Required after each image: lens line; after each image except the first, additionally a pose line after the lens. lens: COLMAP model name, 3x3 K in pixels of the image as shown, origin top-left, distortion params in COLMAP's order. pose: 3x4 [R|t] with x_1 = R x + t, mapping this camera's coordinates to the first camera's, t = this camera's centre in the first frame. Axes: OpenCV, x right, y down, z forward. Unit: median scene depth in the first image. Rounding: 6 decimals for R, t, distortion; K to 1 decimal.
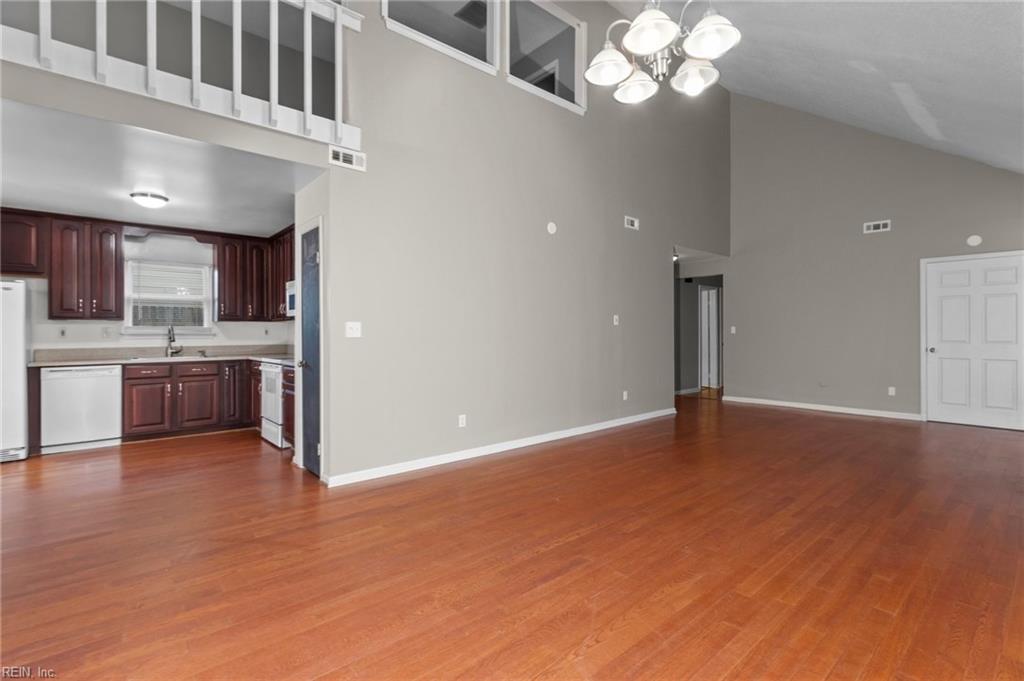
lens RADIAL K [[490.9, 0, 523.7], [0, 490.9, 330.4], [0, 0, 1]] dist [0.001108, 0.000417]
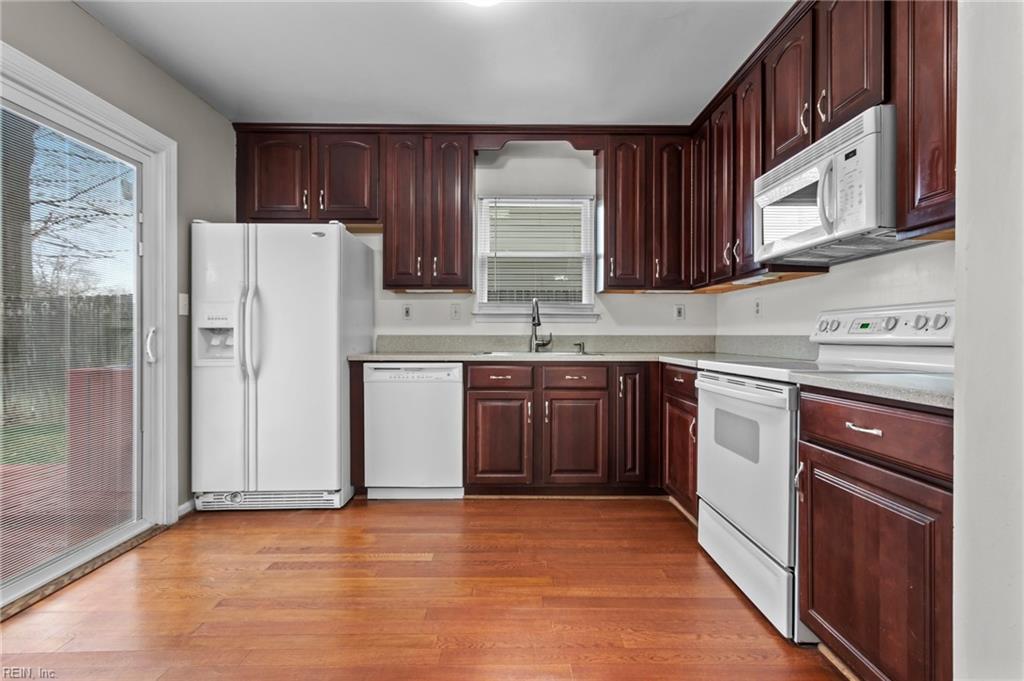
lens RADIAL K [[471.8, 0, 512.0], [0, 471.8, 340.5], [0, 0, 1]] dist [-0.000353, 0.000222]
pose [[0.755703, 0.011452, -0.654814, -0.383363], [-0.002123, 0.999885, 0.015037, 0.032719], [0.654911, -0.009973, 0.755640, 0.575894]]
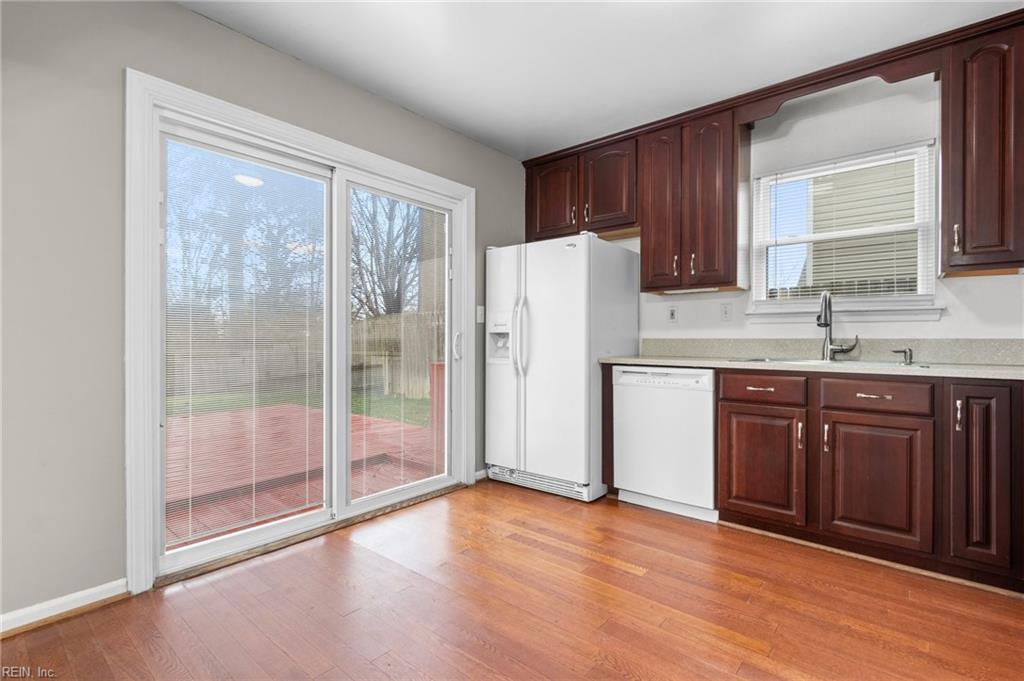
lens RADIAL K [[471.8, 0, 512.0], [0, 471.8, 340.5], [0, 0, 1]] dist [-0.000353, 0.000222]
pose [[0.148866, 0.007798, -0.988827, -0.338517], [0.000618, 0.999968, 0.007979, 0.032969], [0.988857, -0.001799, 0.148856, 0.668644]]
